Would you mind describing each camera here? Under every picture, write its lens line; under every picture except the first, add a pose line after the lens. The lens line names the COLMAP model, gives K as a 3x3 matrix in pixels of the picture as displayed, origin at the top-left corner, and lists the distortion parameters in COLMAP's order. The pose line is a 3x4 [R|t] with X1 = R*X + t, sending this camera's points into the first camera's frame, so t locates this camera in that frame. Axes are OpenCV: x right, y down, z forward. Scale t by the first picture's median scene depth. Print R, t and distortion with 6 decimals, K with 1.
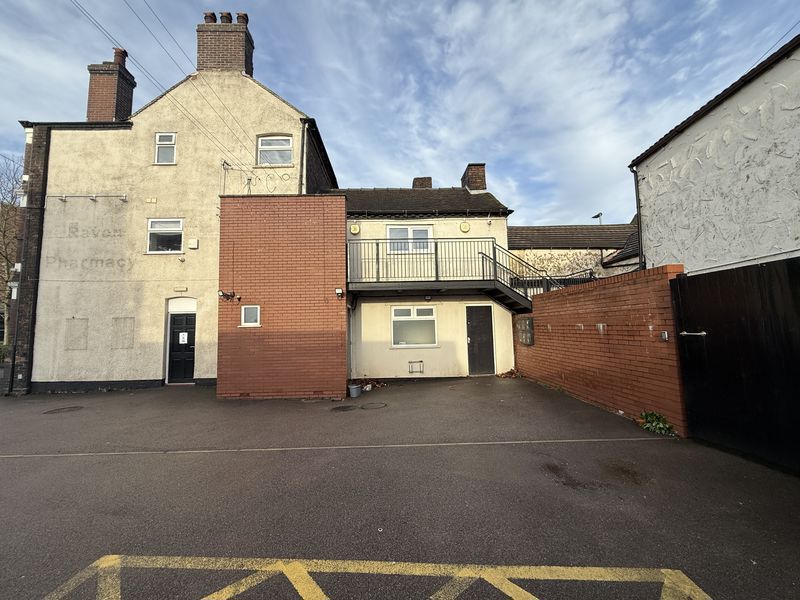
lens RADIAL K [[317.7, 0, 396.9], [0, 317.7, 300.4], [0, 0, 1]] dist [0.000223, -0.000151]
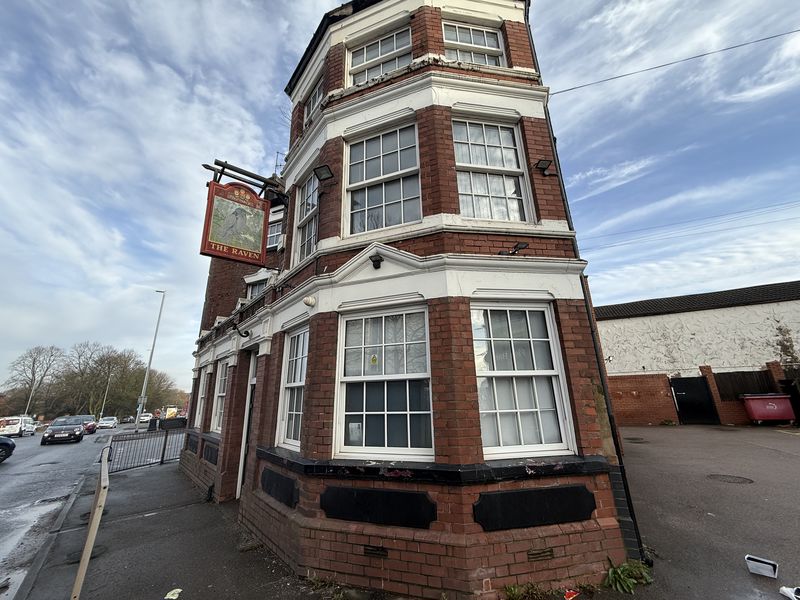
lens RADIAL K [[317.7, 0, 396.9], [0, 317.7, 300.4], [0, 0, 1]] dist [0.000223, -0.000151]
pose [[0.394598, 0.281052, 0.874816, -1.647482], [-0.060143, 0.957931, -0.280626, 0.126409], [-0.916884, 0.058120, 0.394901, 1.046754]]
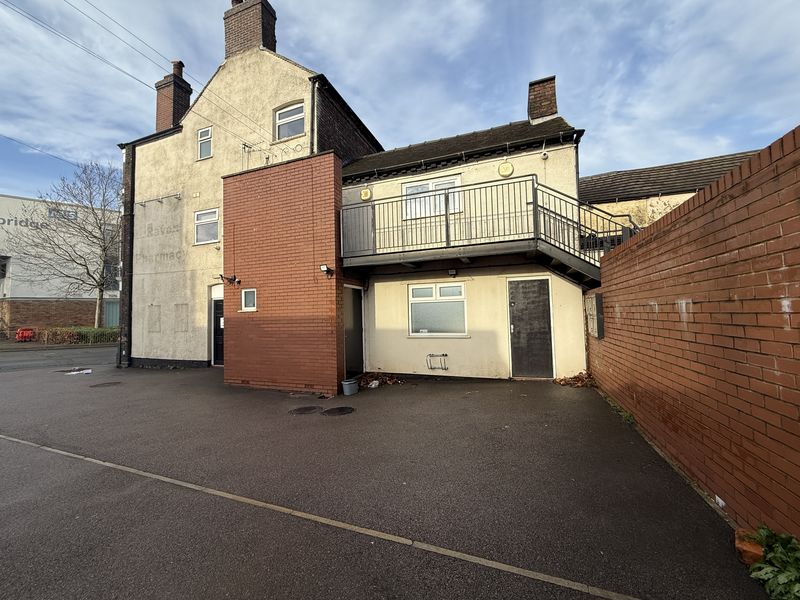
lens RADIAL K [[317.7, 0, 396.9], [0, 317.7, 300.4], [0, 0, 1]] dist [0.000223, -0.000151]
pose [[0.926212, -0.018983, -0.376525, 0.259571], [0.036038, 0.998616, 0.038301, 0.025527], [0.375277, -0.049044, 0.925614, 0.249047]]
